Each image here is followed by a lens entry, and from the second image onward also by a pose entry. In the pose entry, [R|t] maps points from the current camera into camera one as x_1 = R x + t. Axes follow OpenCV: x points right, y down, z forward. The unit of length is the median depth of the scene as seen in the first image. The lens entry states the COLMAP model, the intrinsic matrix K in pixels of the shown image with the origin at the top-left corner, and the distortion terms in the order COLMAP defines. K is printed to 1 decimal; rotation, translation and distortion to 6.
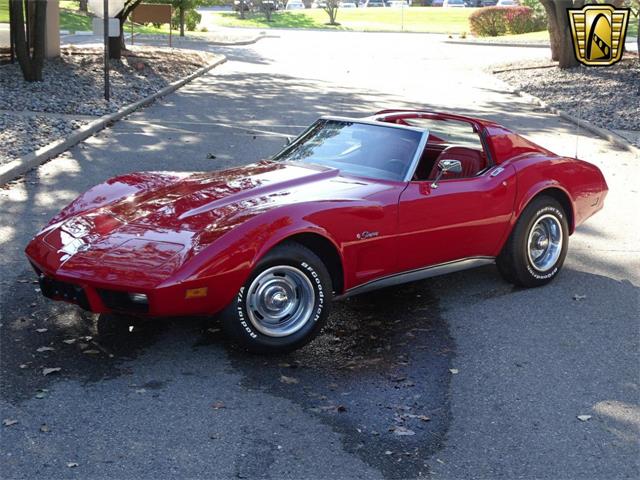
lens RADIAL K [[1143.4, 0, 320.0], [0, 1143.4, 240.0], [0, 0, 1]] dist [0.026342, 0.066011]
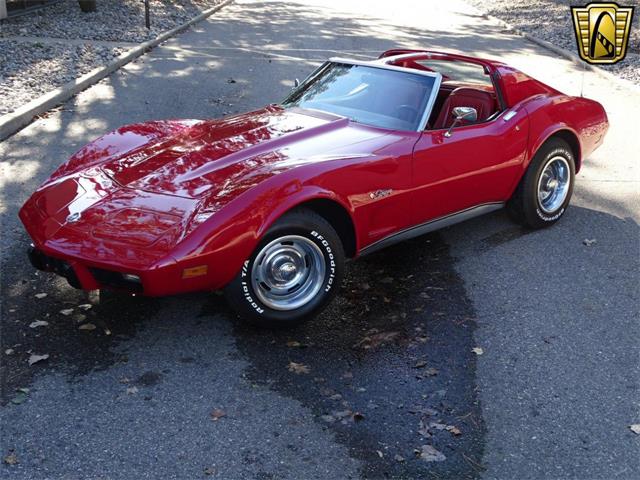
lens RADIAL K [[861.0, 0, 320.0], [0, 861.0, 240.0], [0, 0, 1]] dist [0.009600, -0.009612]
pose [[0.999936, -0.008964, -0.006912, -0.003333], [0.009771, 0.991831, 0.127186, -0.048826], [0.005715, -0.127245, 0.991855, 0.250370]]
